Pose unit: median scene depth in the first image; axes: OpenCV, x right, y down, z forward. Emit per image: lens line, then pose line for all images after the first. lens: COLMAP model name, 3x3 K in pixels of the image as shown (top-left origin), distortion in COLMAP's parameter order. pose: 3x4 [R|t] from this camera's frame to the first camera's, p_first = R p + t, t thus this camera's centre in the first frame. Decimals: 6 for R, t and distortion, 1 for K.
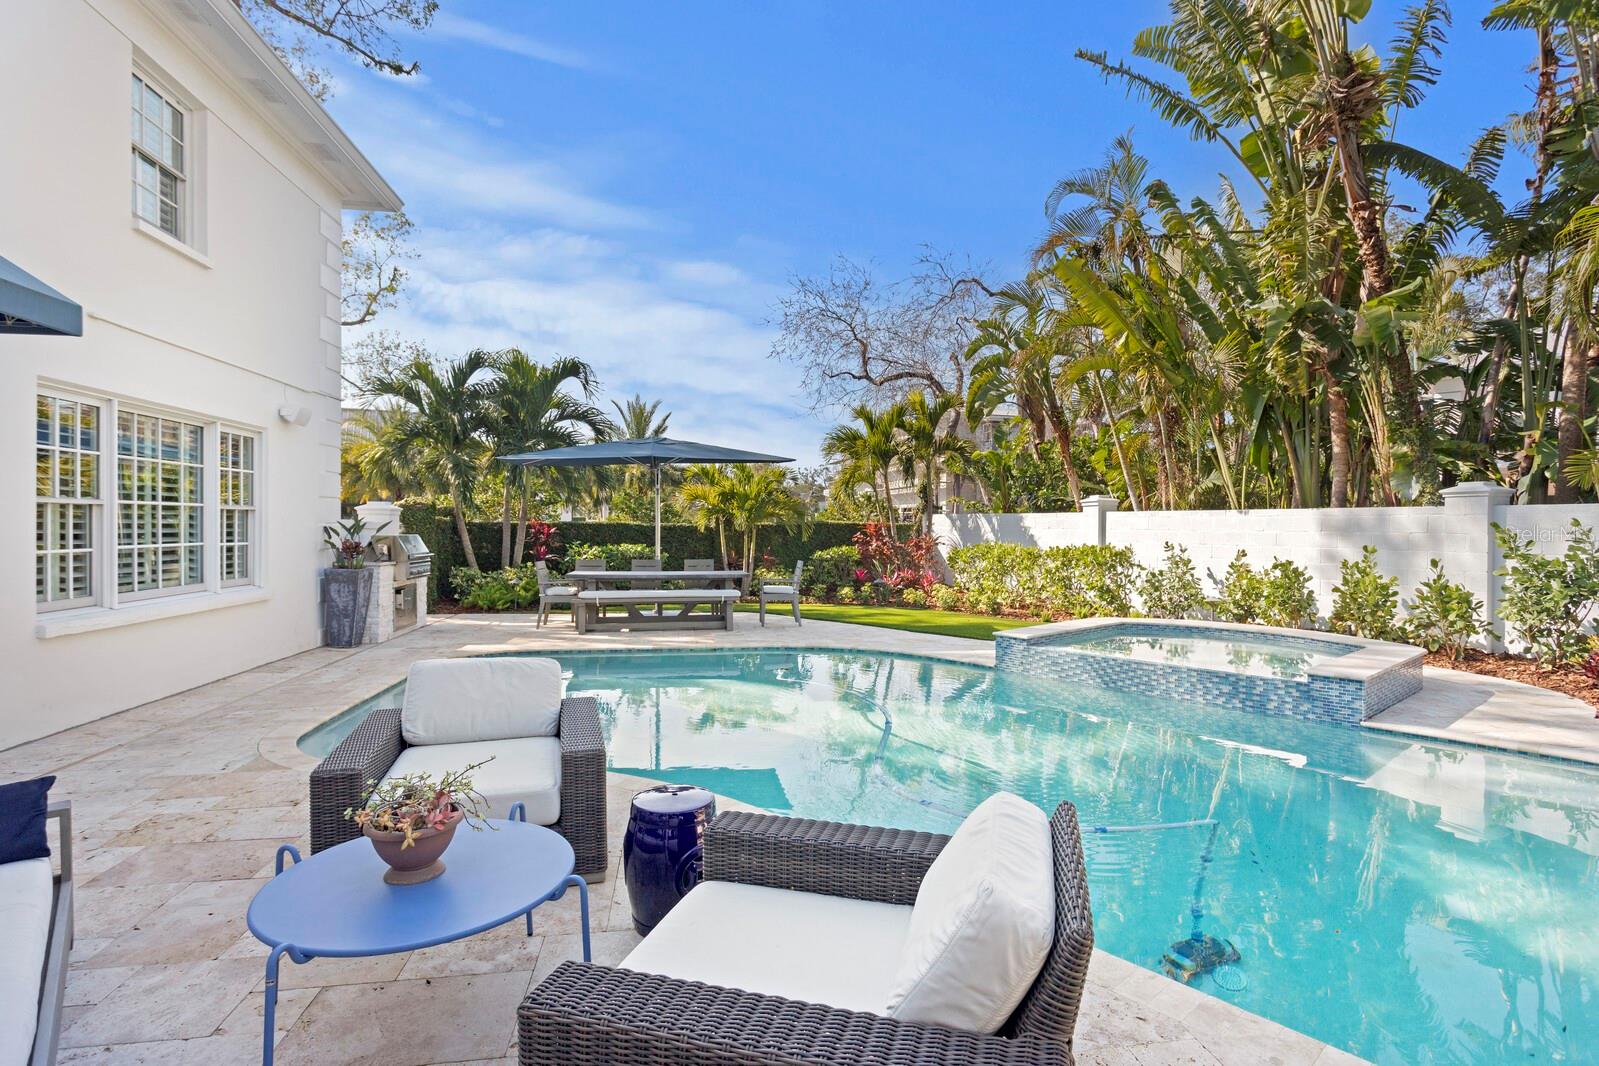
lens RADIAL K [[804.1, 0, 799.9], [0, 804.1, 526.2], [0, 0, 1]] dist [-0.003656, 0.001515]
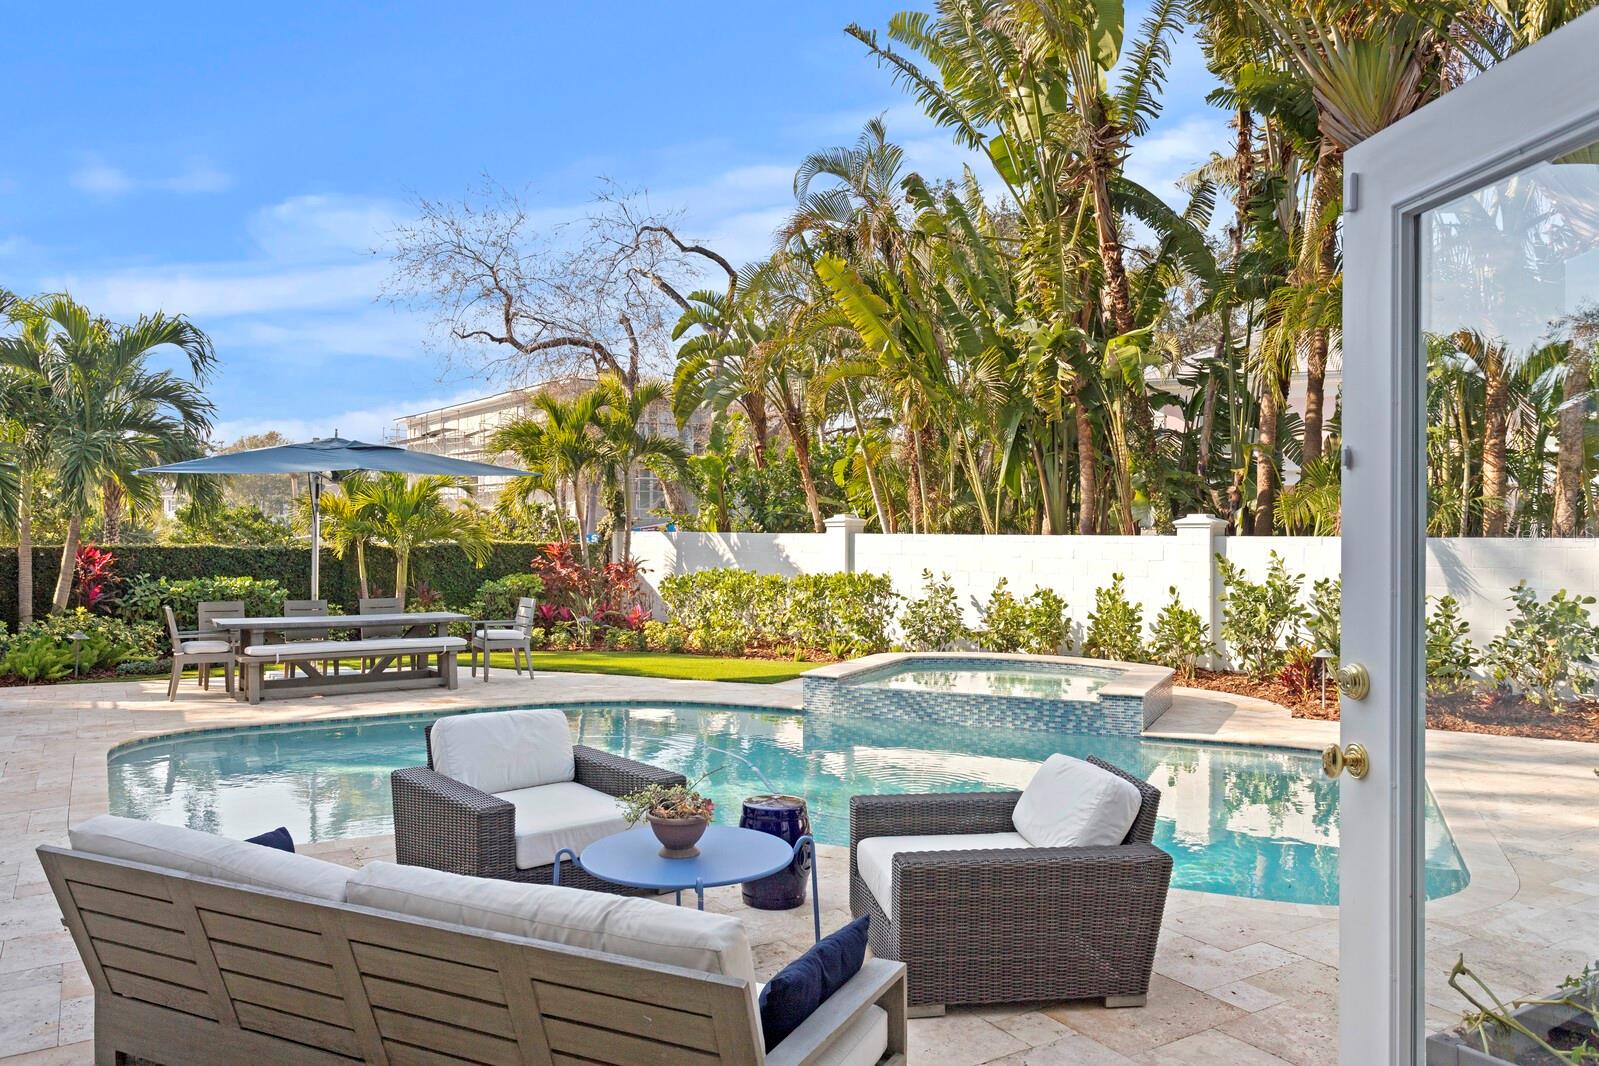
lens RADIAL K [[1181.7, 0, 789.1], [0, 1181.7, 516.2], [0, 0, 1]] dist [-0.012106, -0.001870]
pose [[0.920312, 0.005406, 0.391147, -0.226993], [-0.000429, 0.999918, -0.012810, -0.024276], [-0.391184, 0.011622, 0.920239, -0.194216]]
